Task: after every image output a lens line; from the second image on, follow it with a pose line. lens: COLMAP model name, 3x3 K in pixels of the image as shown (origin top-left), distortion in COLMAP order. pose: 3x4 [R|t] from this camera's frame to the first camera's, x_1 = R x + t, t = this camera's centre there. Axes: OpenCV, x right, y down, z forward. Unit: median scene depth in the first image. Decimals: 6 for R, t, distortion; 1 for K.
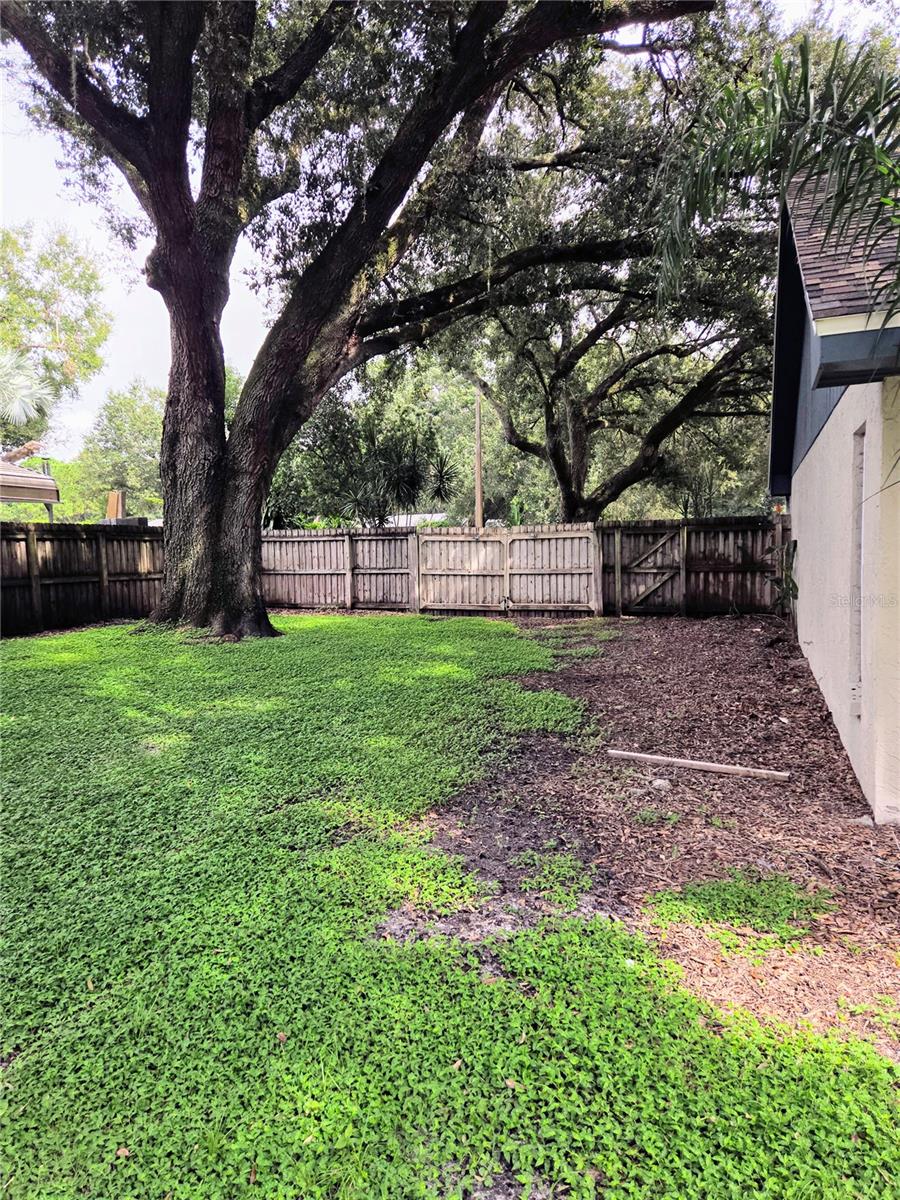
lens RADIAL K [[790.3, 0, 455.6], [0, 790.3, 595.6], [0, 0, 1]] dist [0.072283, -0.055301]
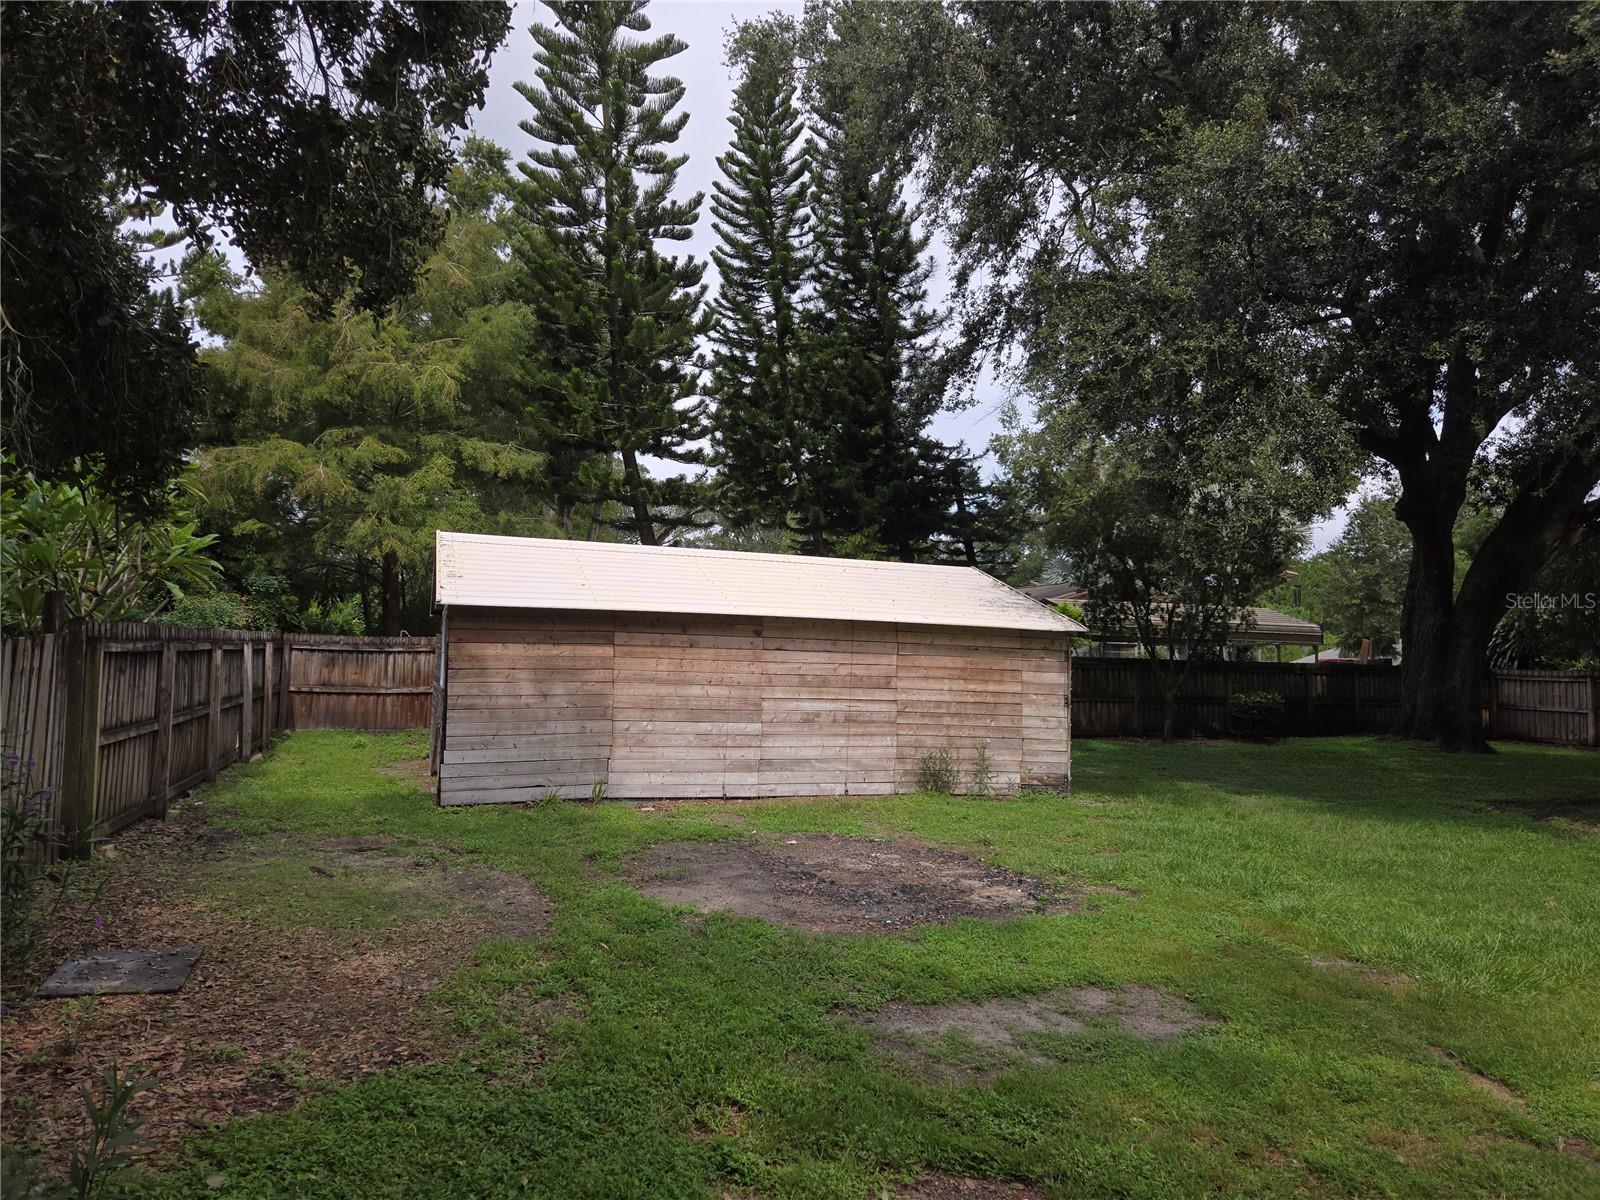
lens RADIAL K [[1053.8, 0, 796.9], [0, 1053.8, 596.2], [0, 0, 1]] dist [0.072283, -0.055301]
pose [[0.625548, -0.014193, -0.780056, 0.365789], [-0.078959, 0.993549, -0.081397, 0.020392], [0.776180, 0.112510, 0.620392, -0.841149]]
